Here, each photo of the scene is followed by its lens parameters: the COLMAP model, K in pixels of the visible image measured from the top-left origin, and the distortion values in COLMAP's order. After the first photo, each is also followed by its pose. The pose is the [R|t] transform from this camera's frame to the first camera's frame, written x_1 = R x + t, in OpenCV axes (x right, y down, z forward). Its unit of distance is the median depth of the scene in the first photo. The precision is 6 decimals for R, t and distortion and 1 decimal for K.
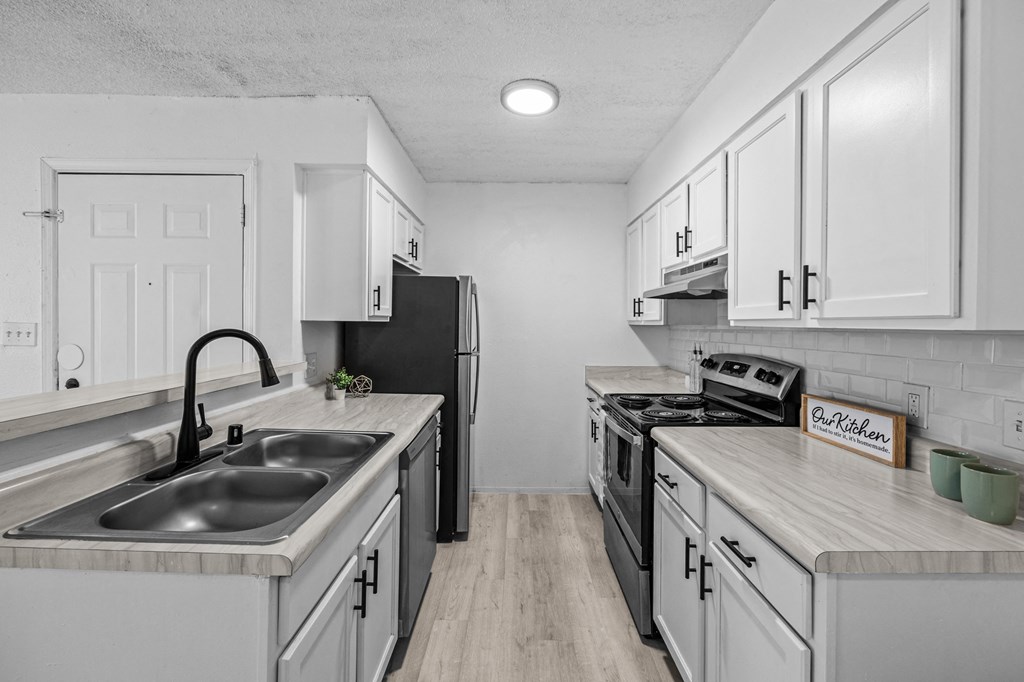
lens RADIAL K [[417.1, 0, 517.4], [0, 417.1, 324.0], [0, 0, 1]] dist [-0.004180, -0.000032]
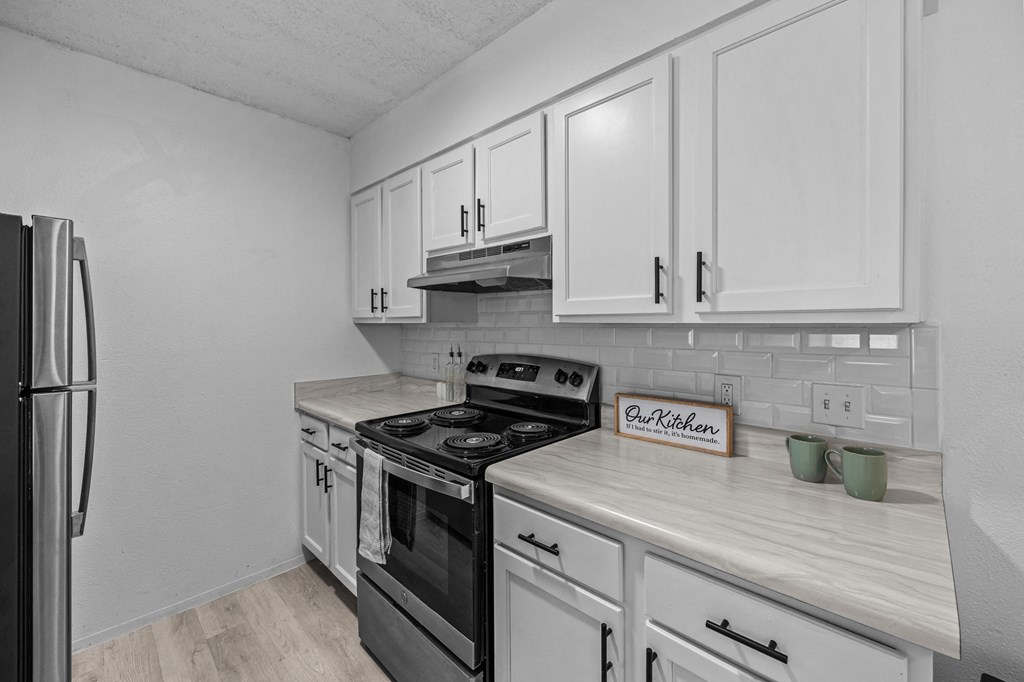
lens RADIAL K [[417.1, 0, 518.0], [0, 417.1, 324.3], [0, 0, 1]] dist [-0.004180, -0.000032]
pose [[0.694055, -0.008925, 0.719867, -0.120853], [0.006960, 0.999960, 0.005688, 0.002398], [-0.719888, 0.001062, 0.694089, 0.393863]]
